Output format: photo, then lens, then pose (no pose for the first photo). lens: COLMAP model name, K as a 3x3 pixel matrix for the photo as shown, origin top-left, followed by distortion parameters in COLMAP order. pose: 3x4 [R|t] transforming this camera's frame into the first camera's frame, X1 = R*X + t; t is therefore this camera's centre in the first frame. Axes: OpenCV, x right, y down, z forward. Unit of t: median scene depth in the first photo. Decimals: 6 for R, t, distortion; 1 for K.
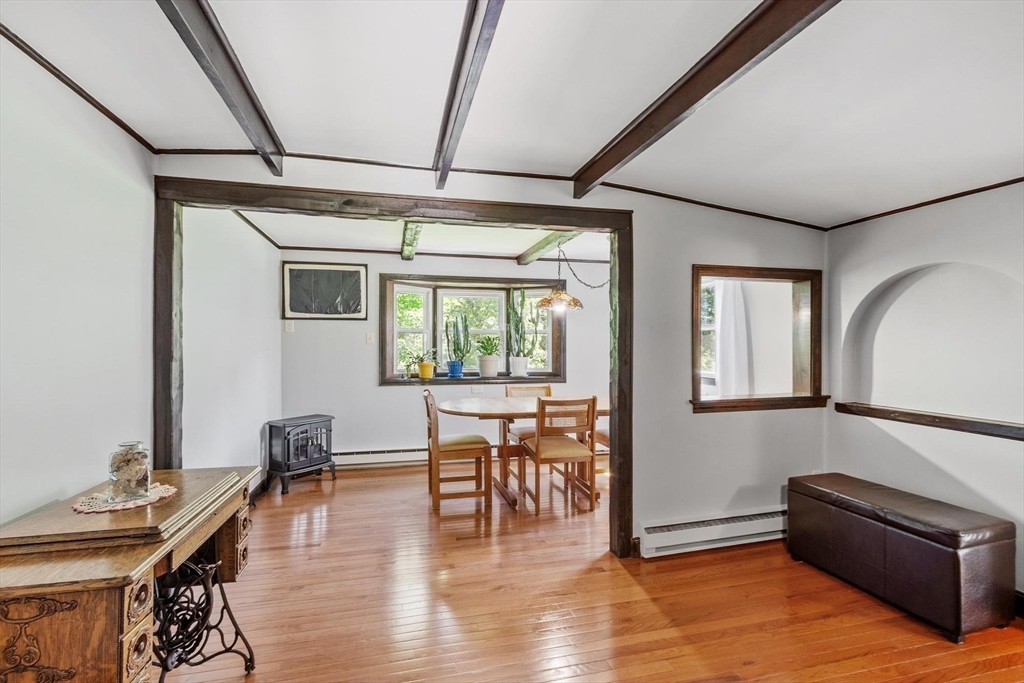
lens RADIAL K [[447.5, 0, 510.8], [0, 447.5, 344.5], [0, 0, 1]] dist [-0.001847, 0.000058]
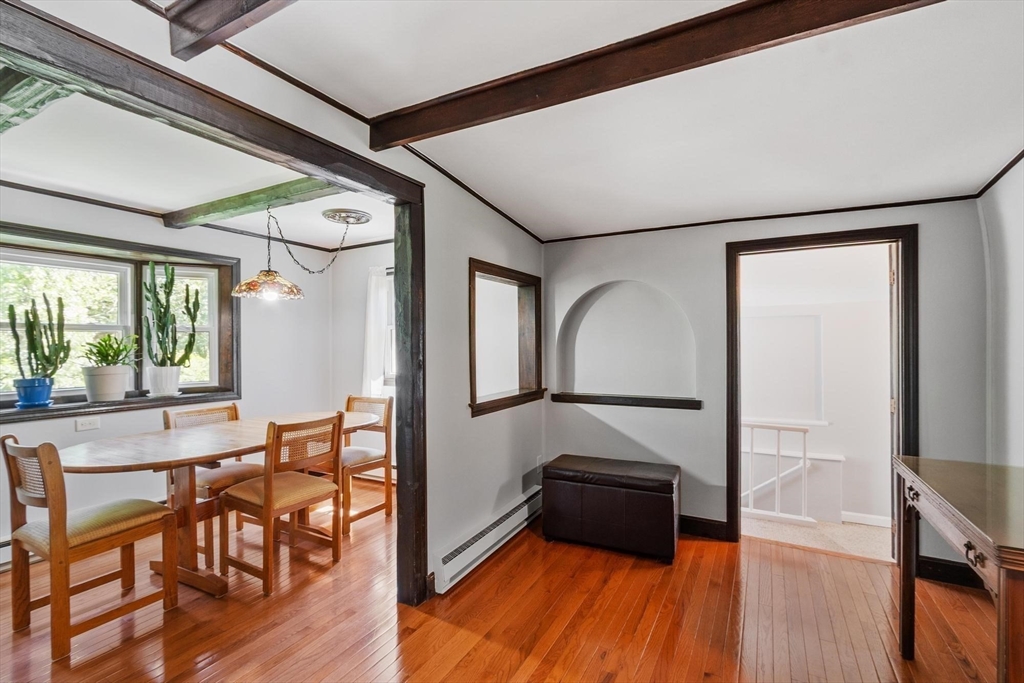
lens RADIAL K [[473.2, 0, 512.0], [0, 473.2, 341.5], [0, 0, 1]] dist [-0.001687, 0.000076]
pose [[0.678730, -0.001081, 0.734388, -0.234658], [0.011631, 0.999889, -0.009277, 0.005464], [-0.734296, 0.014838, 0.678667, 0.244847]]
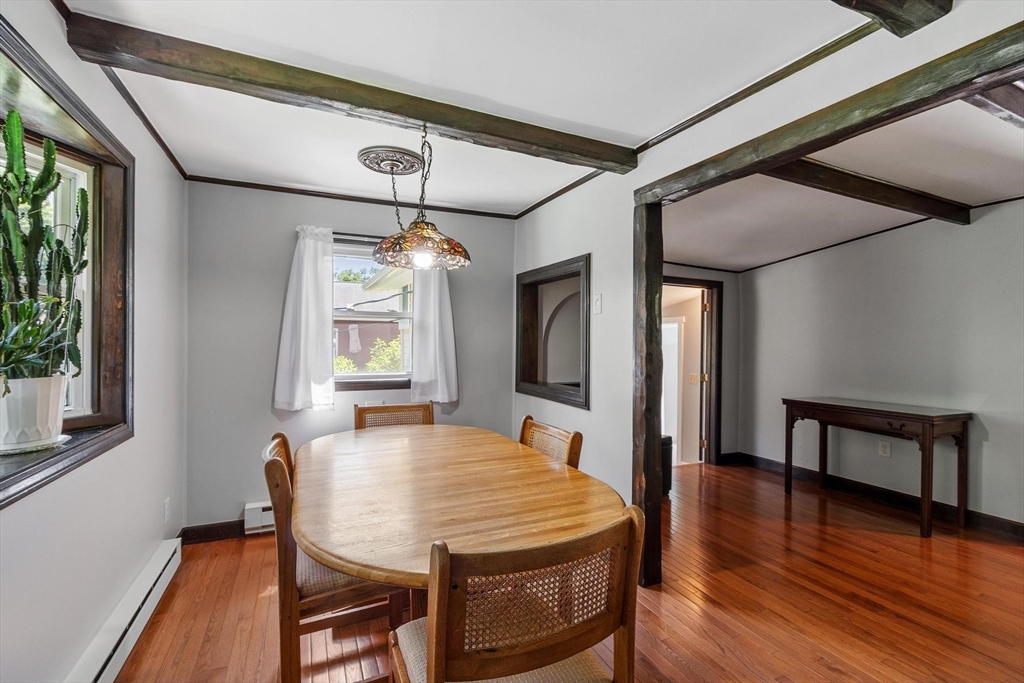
lens RADIAL K [[447.5, 0, 510.8], [0, 447.5, 344.5], [0, 0, 1]] dist [-0.001847, 0.000058]
pose [[-0.181653, -0.006172, 0.983343, -0.480057], [-0.003926, 0.999977, 0.005551, 0.008795], [-0.983355, -0.002852, -0.181673, 1.226767]]
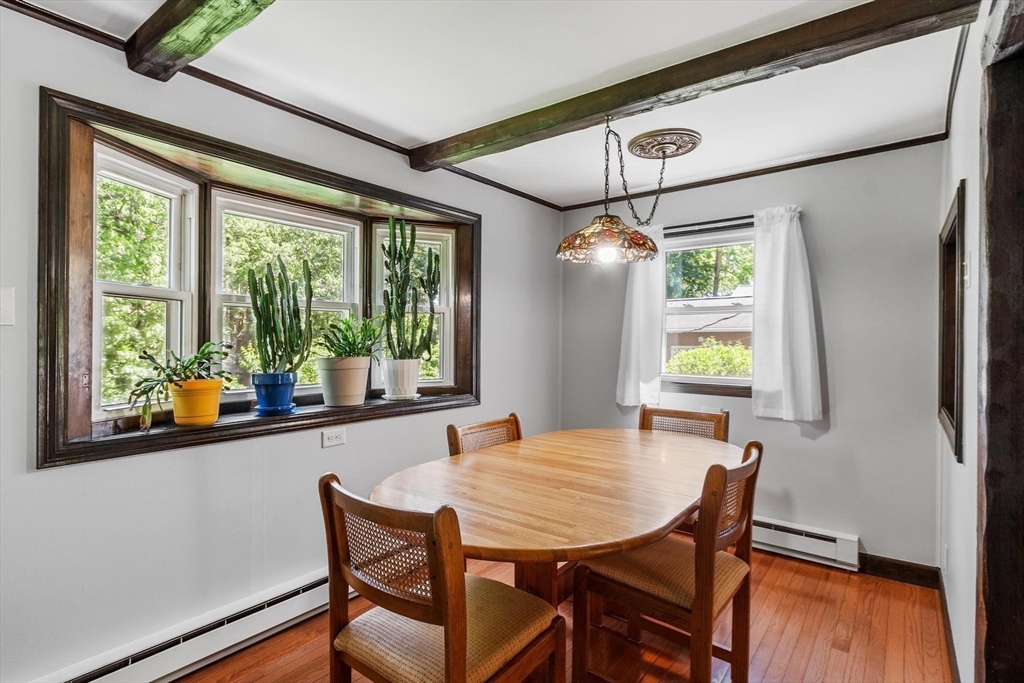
lens RADIAL K [[509.0, 0, 512.0], [0, 509.0, 341.5], [0, 0, 1]] dist [0.005001, 0.000557]
pose [[0.787279, 0.000521, 0.616597, -0.371280], [-0.005686, 0.999963, 0.006415, 0.007234], [-0.616571, -0.008556, 0.787253, 0.787490]]
